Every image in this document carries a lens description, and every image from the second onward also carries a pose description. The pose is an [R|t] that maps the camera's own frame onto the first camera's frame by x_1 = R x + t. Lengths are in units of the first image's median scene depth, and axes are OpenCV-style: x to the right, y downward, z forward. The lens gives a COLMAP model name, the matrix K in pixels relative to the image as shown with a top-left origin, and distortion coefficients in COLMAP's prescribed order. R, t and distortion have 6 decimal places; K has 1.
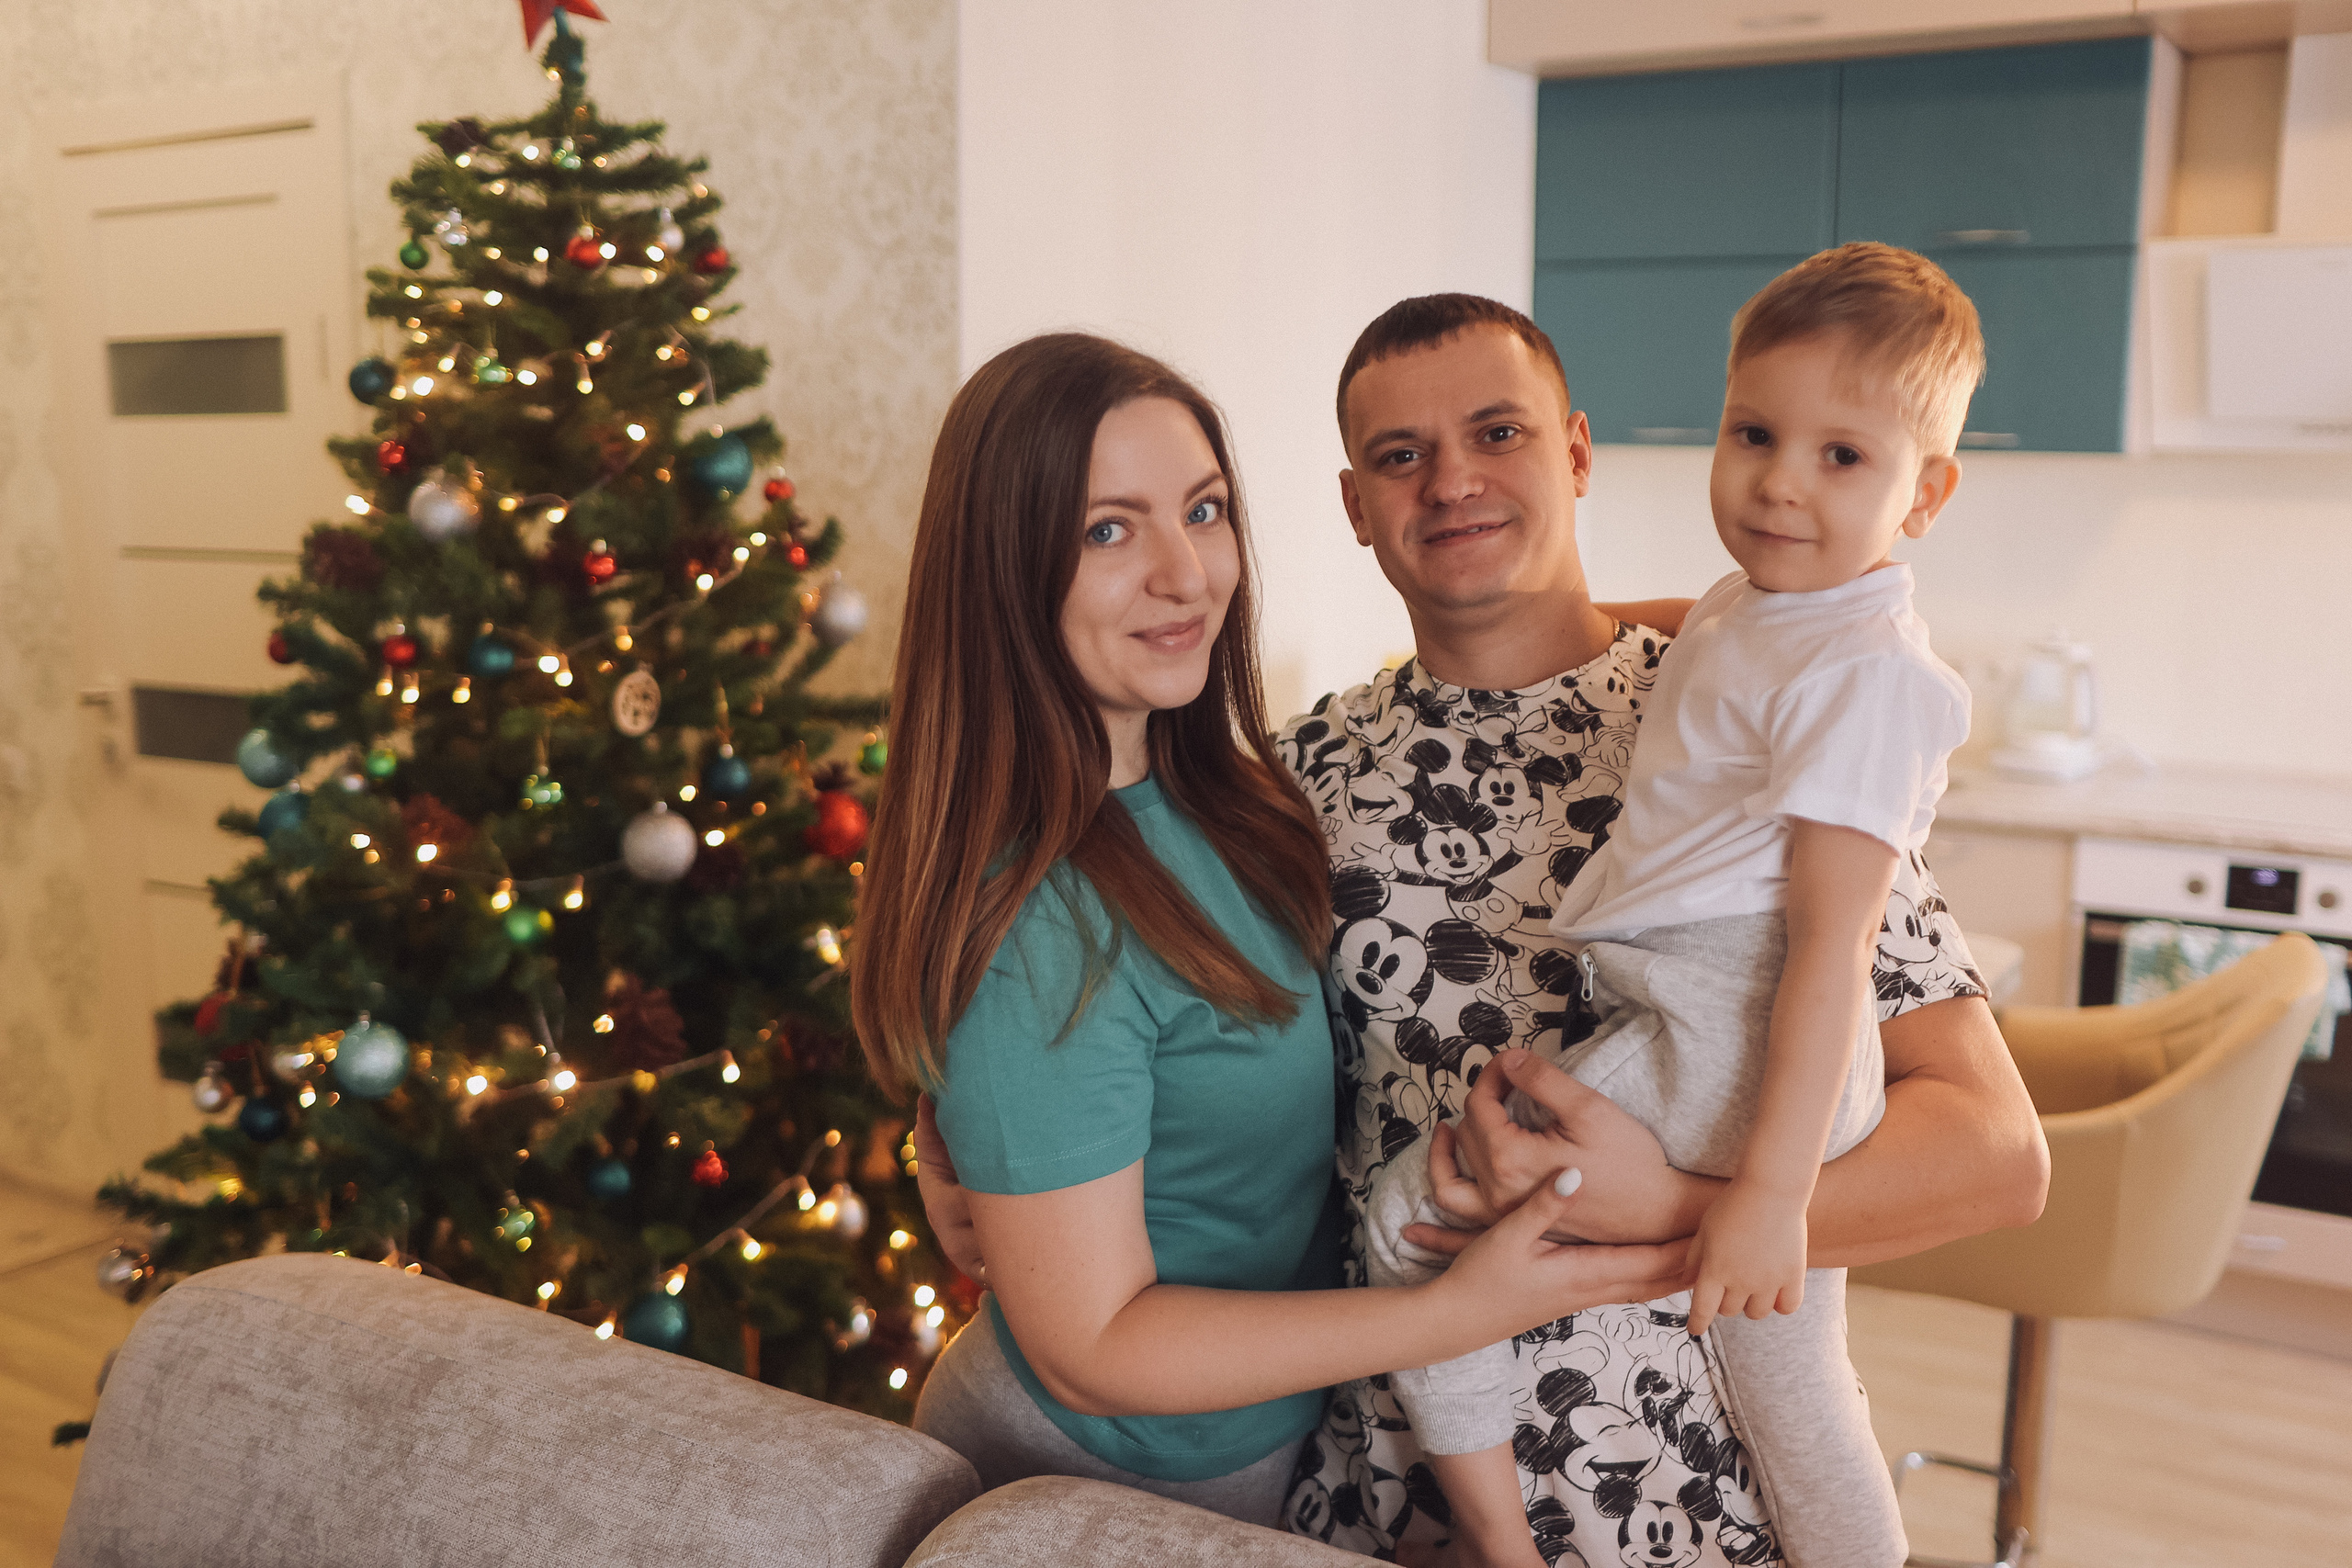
lens RADIAL K [[2303.5, 0, 1169.5], [0, 2303.5, 800.8], [0, 0, 1]] dist [-0.104722, 0.110729]
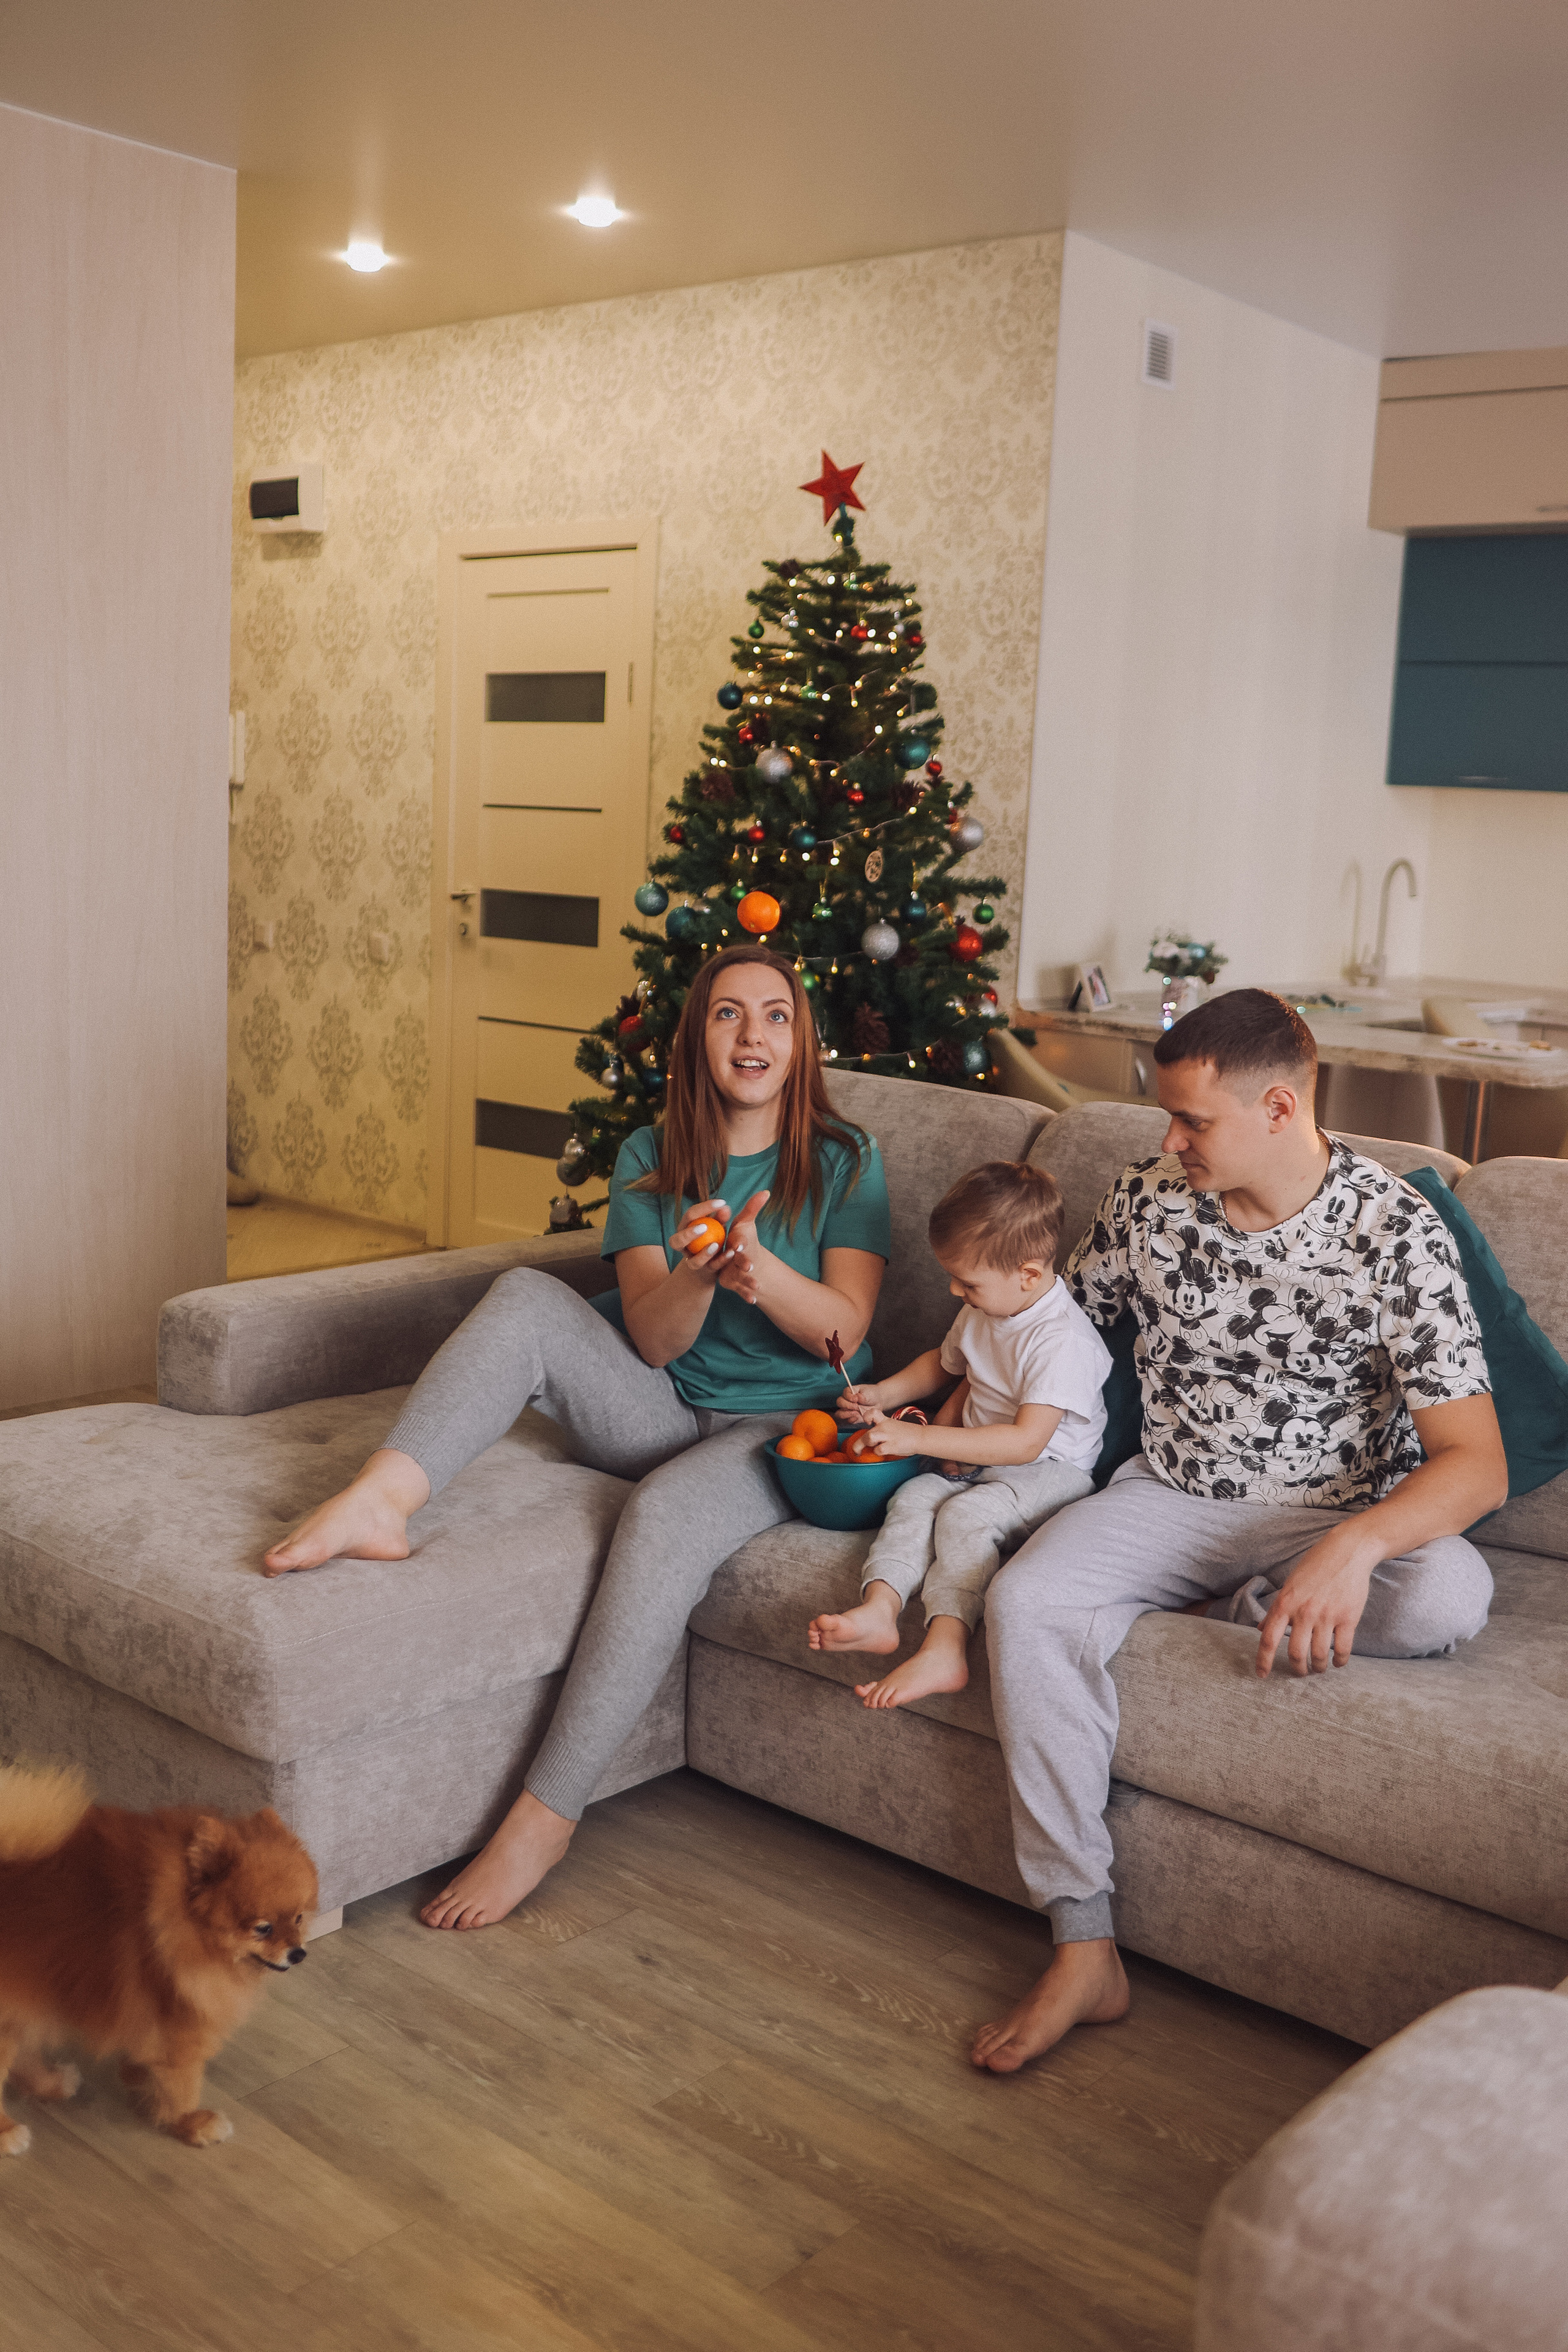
lens RADIAL K [[2330.6, 0, 781.7], [0, 2330.6, 1219.0], [0, 0, 1]] dist [-0.119525, 0.178159]
pose [[0.990347, 0.062559, -0.123688, -0.045381], [-0.061094, 0.998010, 0.015605, 0.213761], [0.124418, -0.007898, 0.992198, -0.899054]]
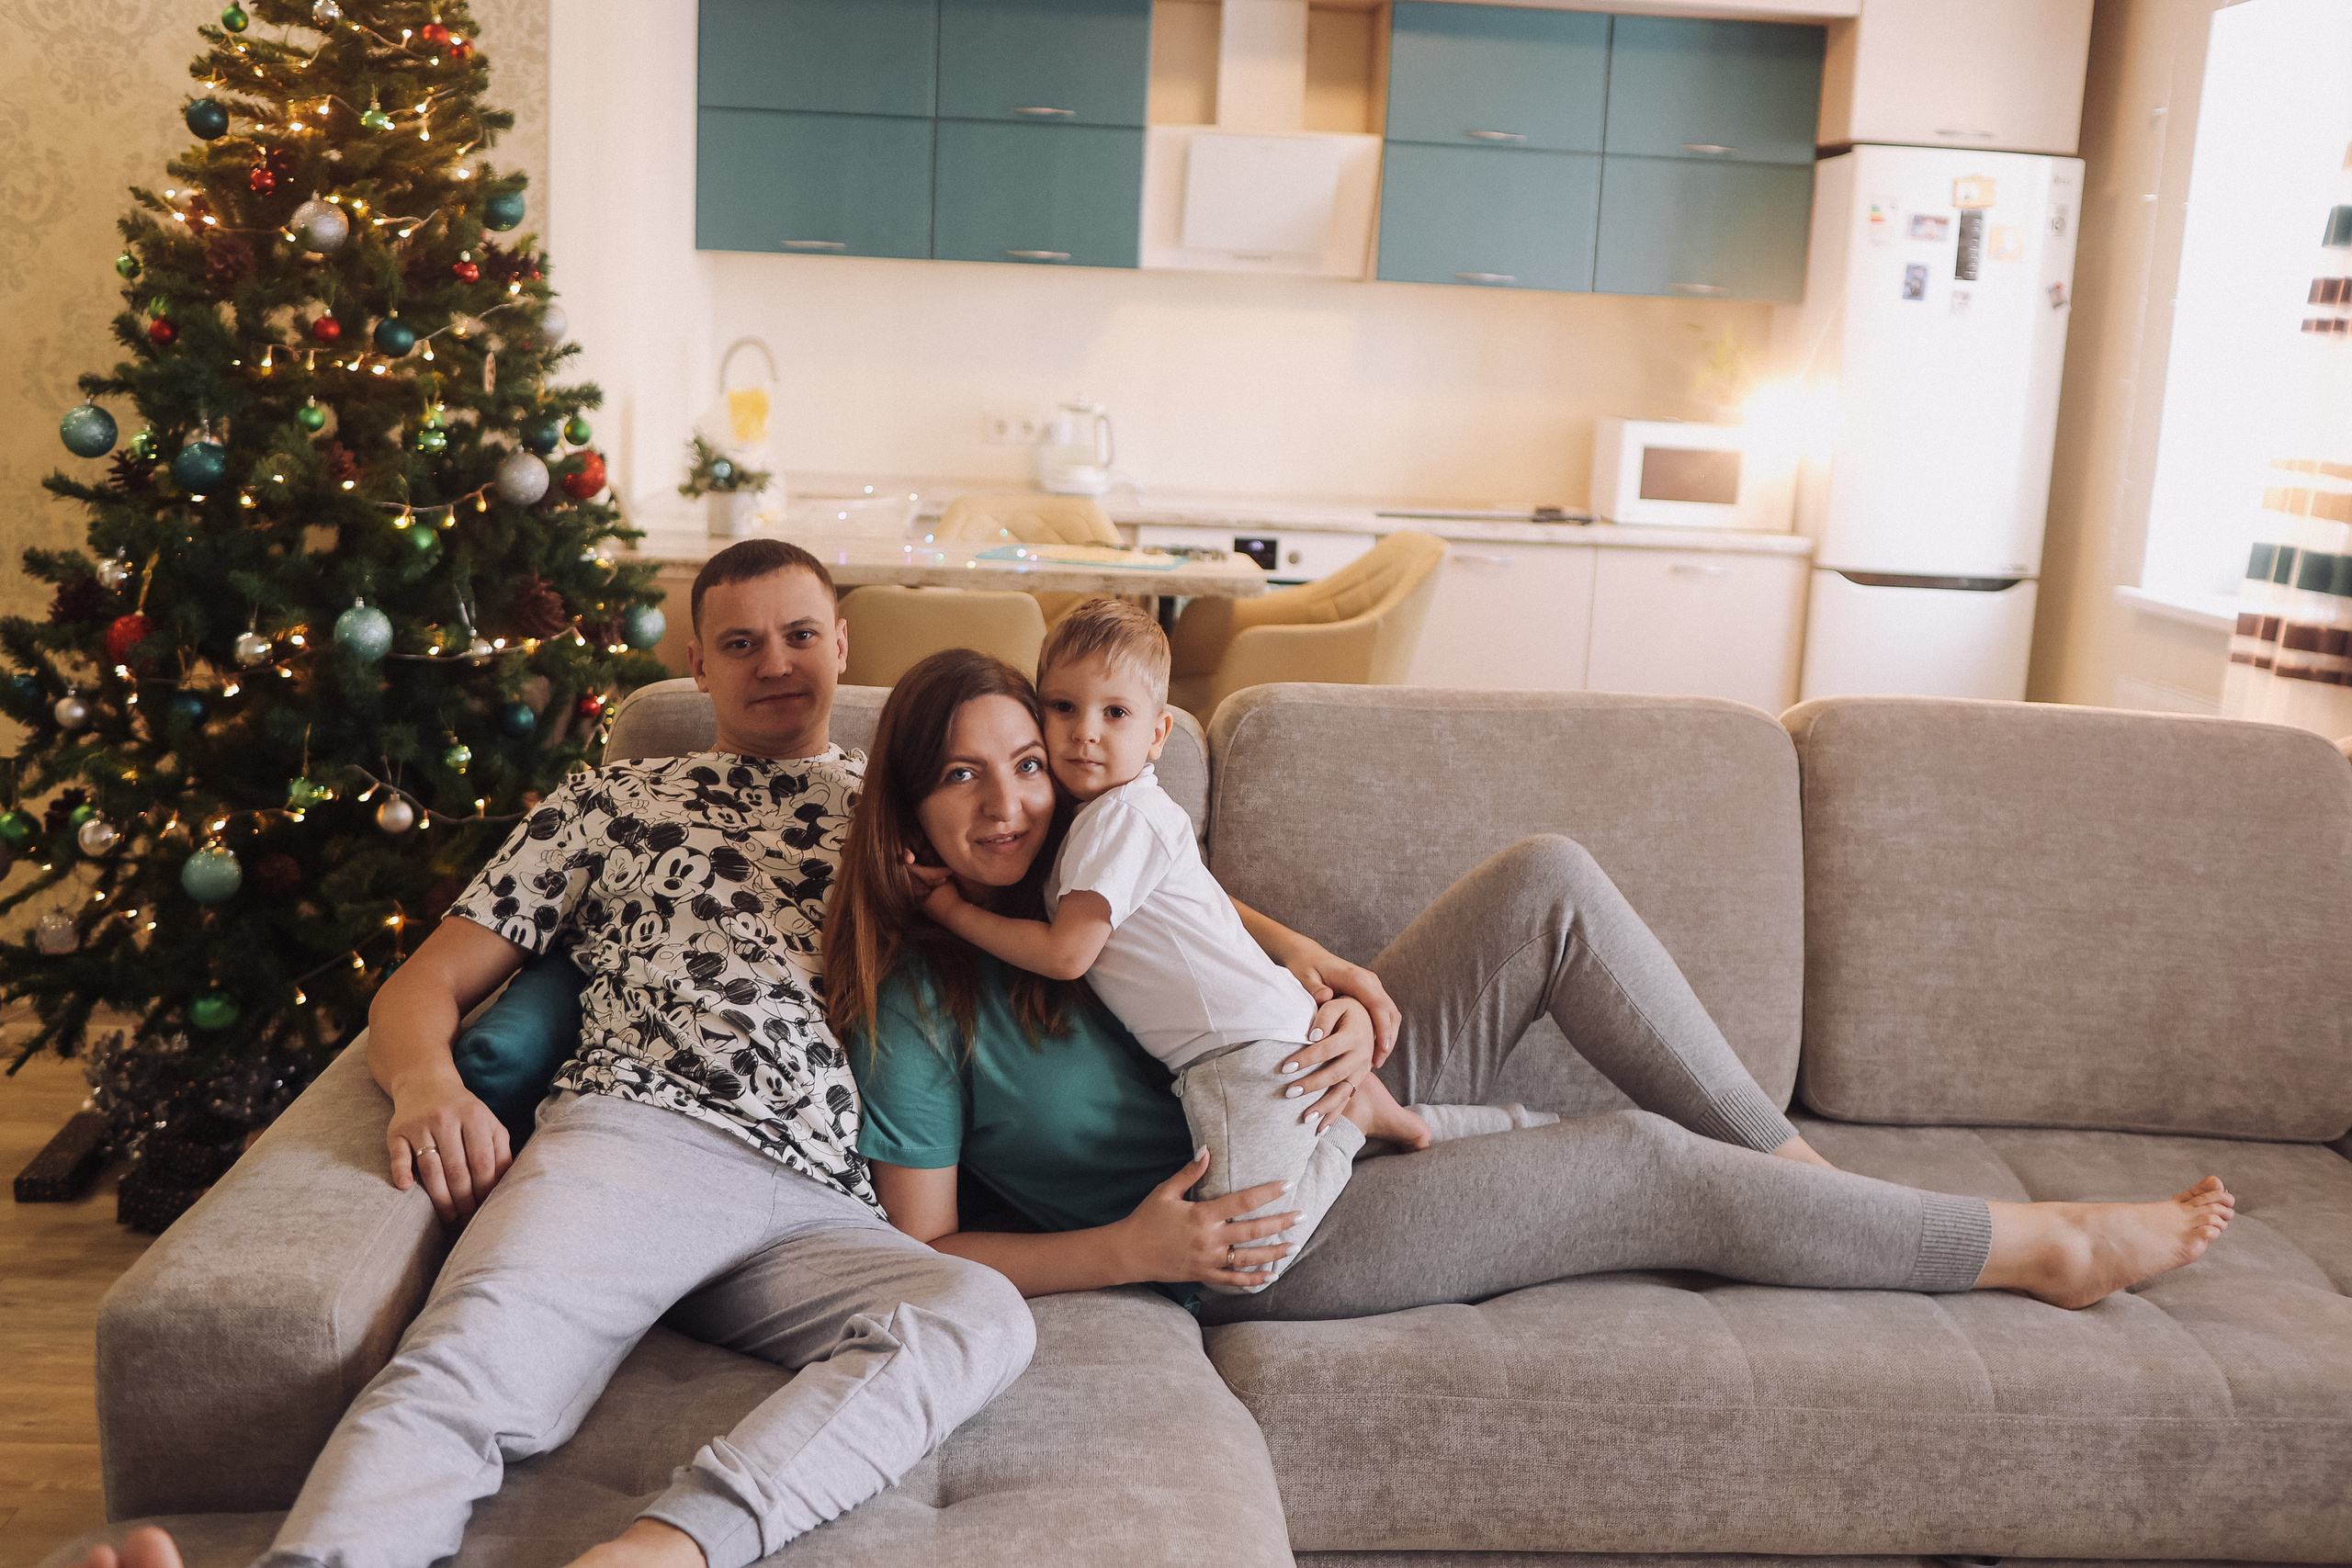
lens RADIAL K [[2320.8, 0, 1218.7], [0, 2320.8, 791.1], [0, 0, 1]] dist [-0.096667, 0.117829]
pose [[0.795319, -0.084842, 0.600224, -0.691517], [0.056410, 0.996219, 0.066071, 0.131150], [-0.603560, -0.018689, 0.797098, -0.340216]]
